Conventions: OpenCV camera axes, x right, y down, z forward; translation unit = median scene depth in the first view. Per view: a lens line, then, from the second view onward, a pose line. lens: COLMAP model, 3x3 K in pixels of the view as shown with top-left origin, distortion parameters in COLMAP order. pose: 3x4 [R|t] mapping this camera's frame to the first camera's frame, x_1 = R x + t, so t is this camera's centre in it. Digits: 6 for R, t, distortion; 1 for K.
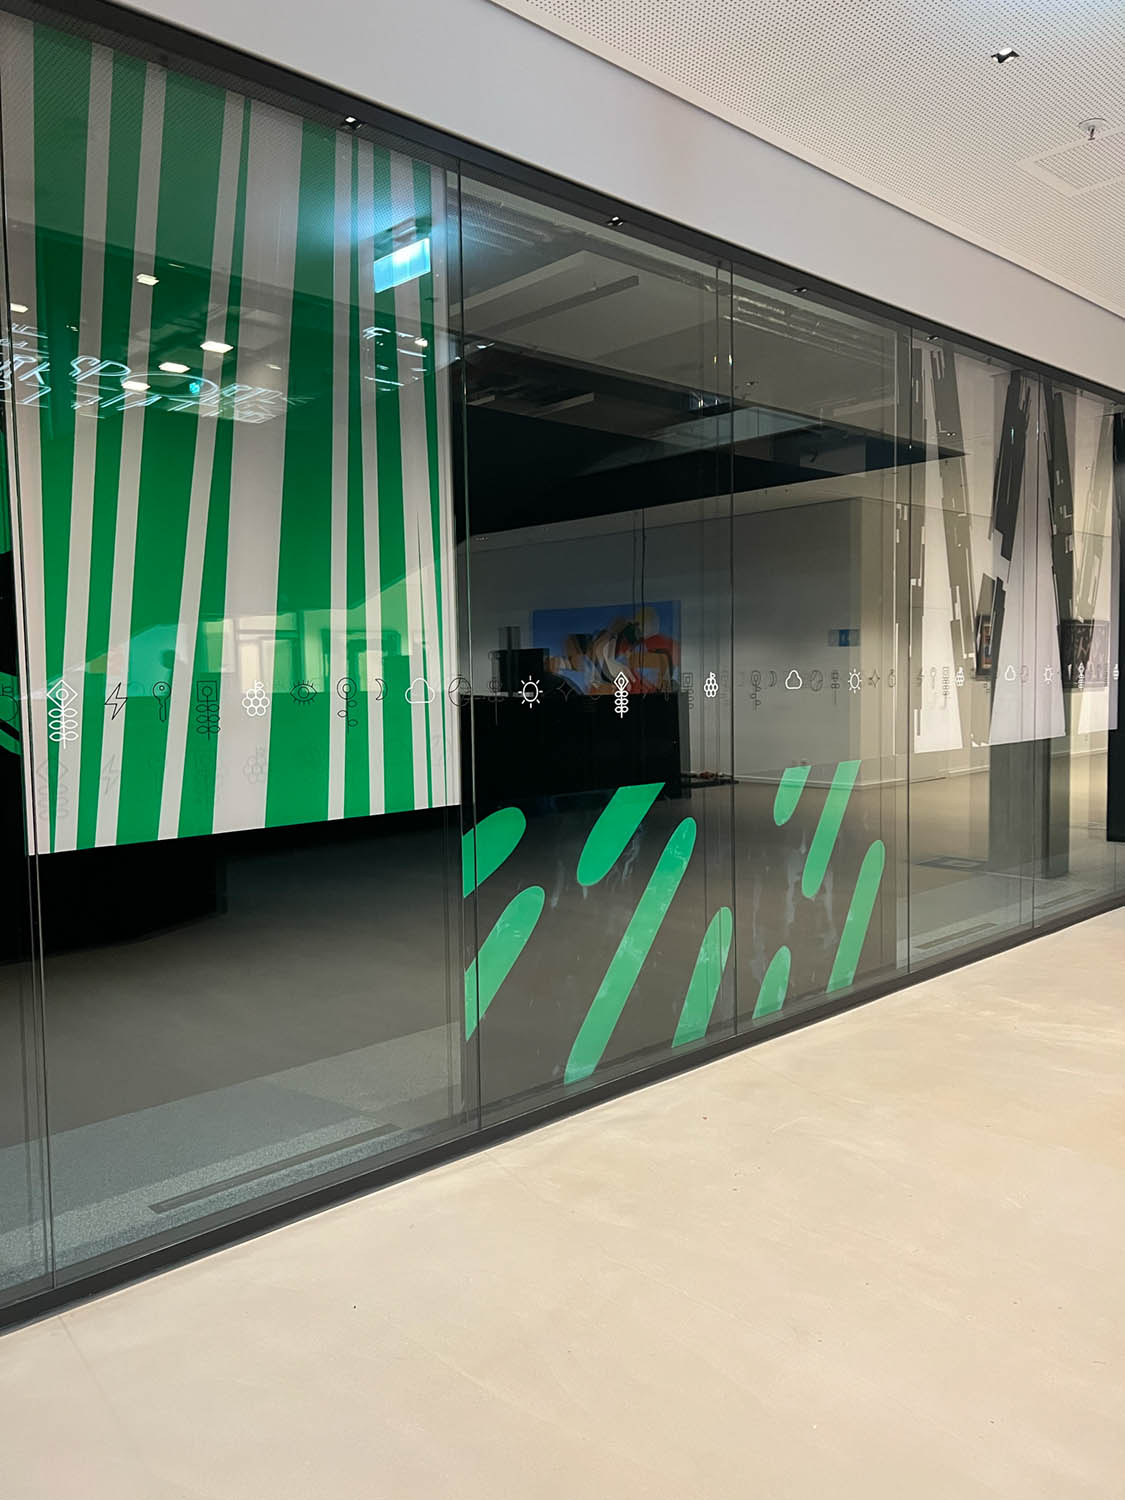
lens RADIAL K [[1138.5, 0, 561.3], [0, 1138.5, 749.3], [0, 0, 1]] dist [0.044917, 0.000609]
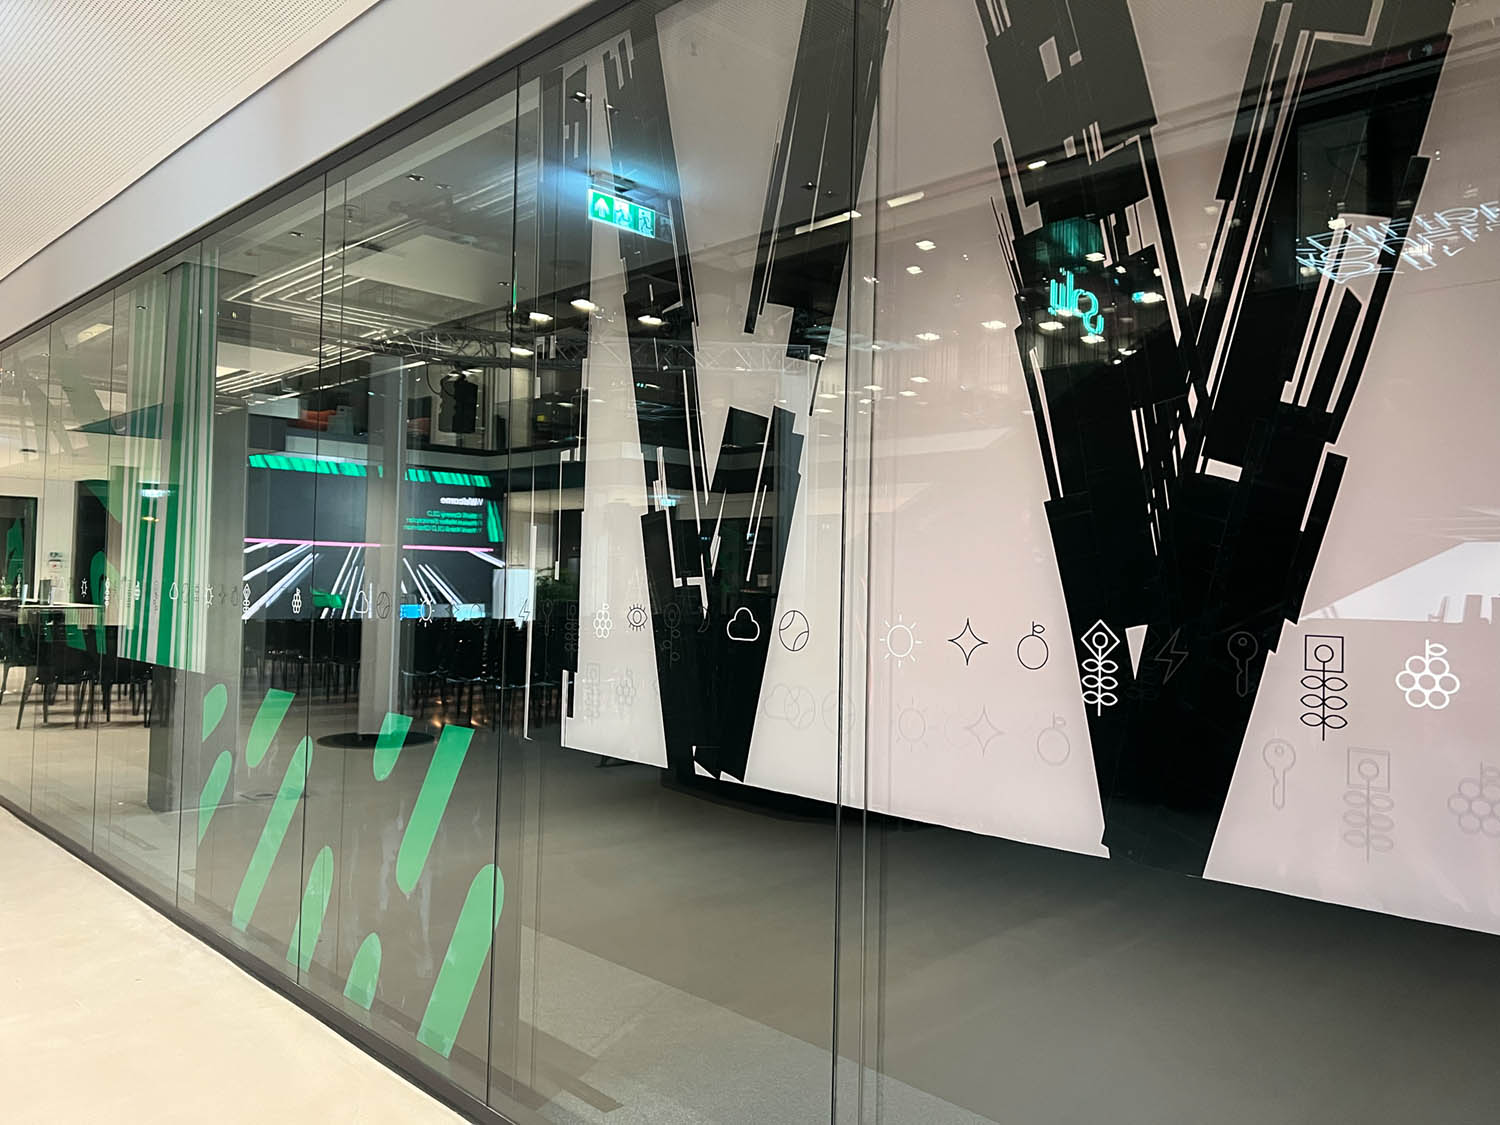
lens RADIAL K [[1138.5, 0, 750.1], [0, 1138.5, 561.0], [0, 0, 1]] dist [0.044917, 0.000609]
pose [[0.884737, 0.052380, 0.463137, 0.123474], [-0.008203, 0.995261, -0.096891, -0.035012], [-0.466018, 0.081923, 0.880974, 0.447989]]
